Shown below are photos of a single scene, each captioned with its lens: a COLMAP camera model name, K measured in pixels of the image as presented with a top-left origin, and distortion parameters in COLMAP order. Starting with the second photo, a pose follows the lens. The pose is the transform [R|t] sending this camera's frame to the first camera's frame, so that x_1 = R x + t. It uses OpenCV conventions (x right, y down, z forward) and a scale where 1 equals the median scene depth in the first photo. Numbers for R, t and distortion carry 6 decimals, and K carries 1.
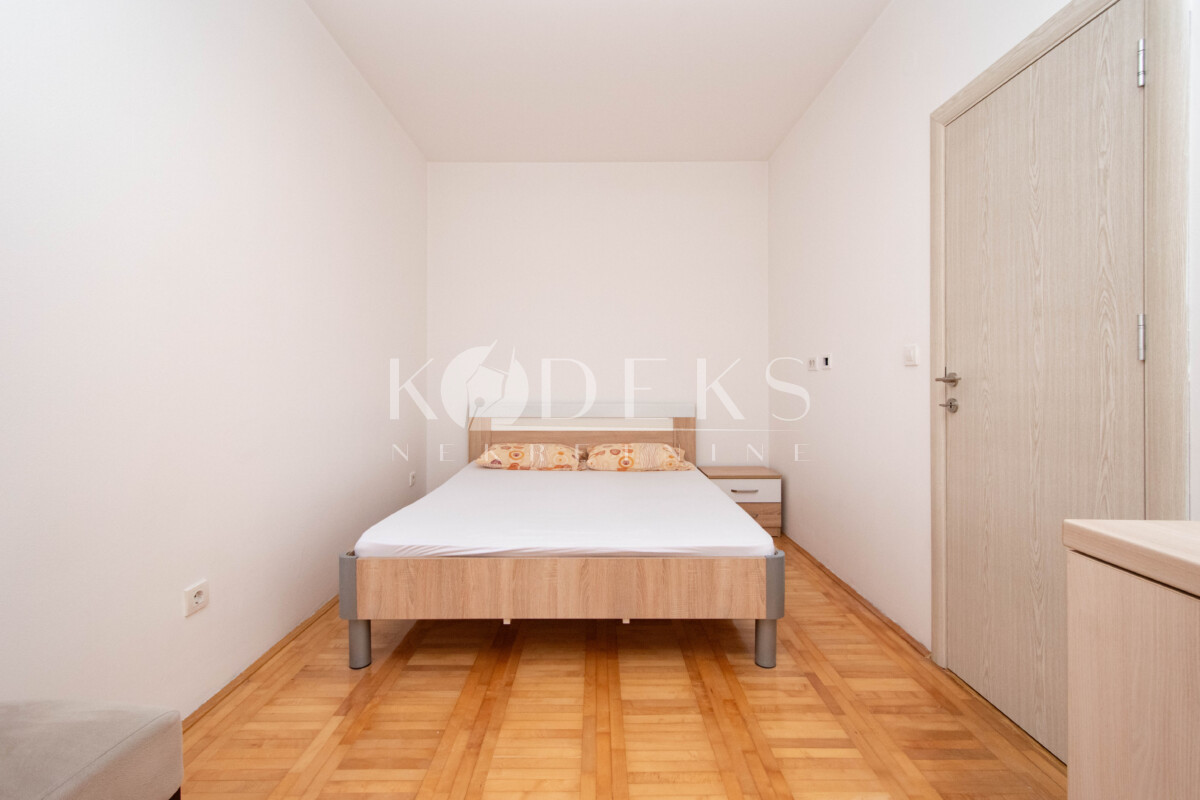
lens RADIAL K [[533.5, 0, 598.1], [0, 533.5, 394.2], [0, 0, 1]] dist [-0.003542, -0.000627]
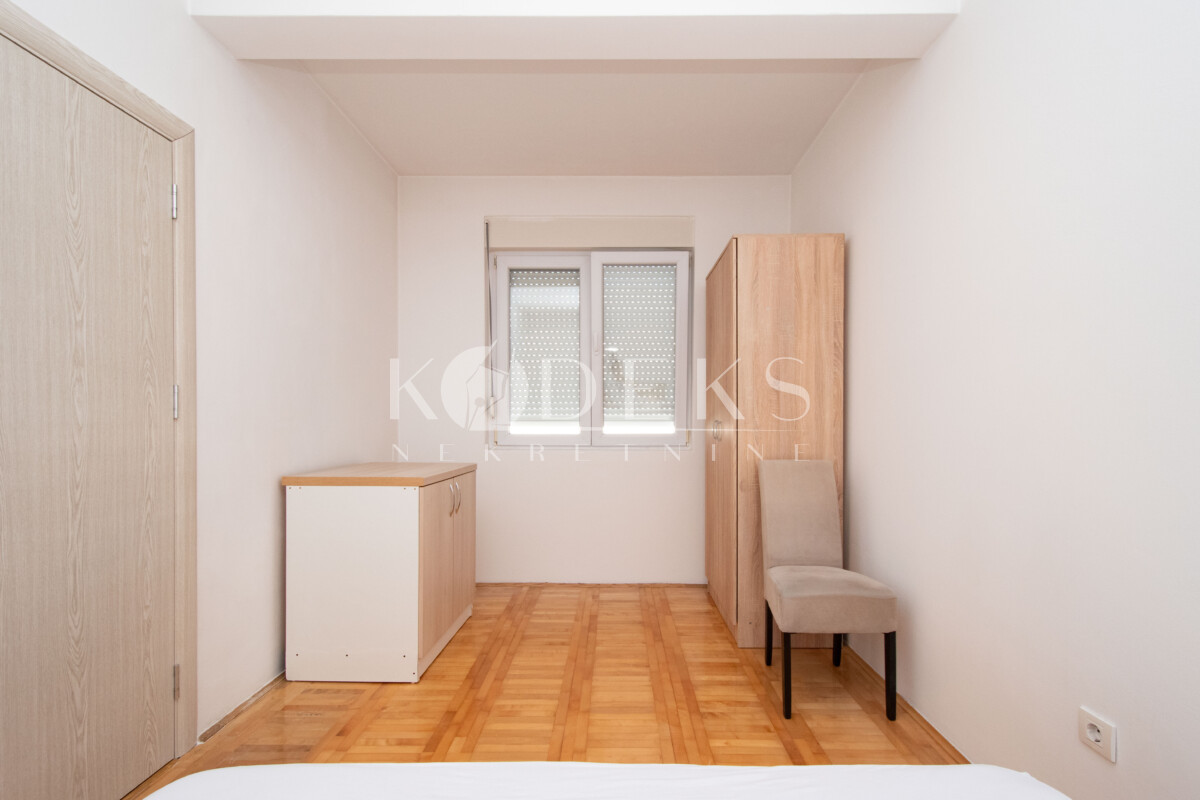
lens RADIAL K [[533.5, 0, 604.9], [0, 533.5, 404.9], [0, 0, 1]] dist [-0.003542, -0.000627]
pose [[-0.999850, -0.000937, 0.017273, -0.090635], [-0.000937, 1.000000, -0.000021, -0.080524], [-0.017273, -0.000037, -0.999851, 1.911846]]
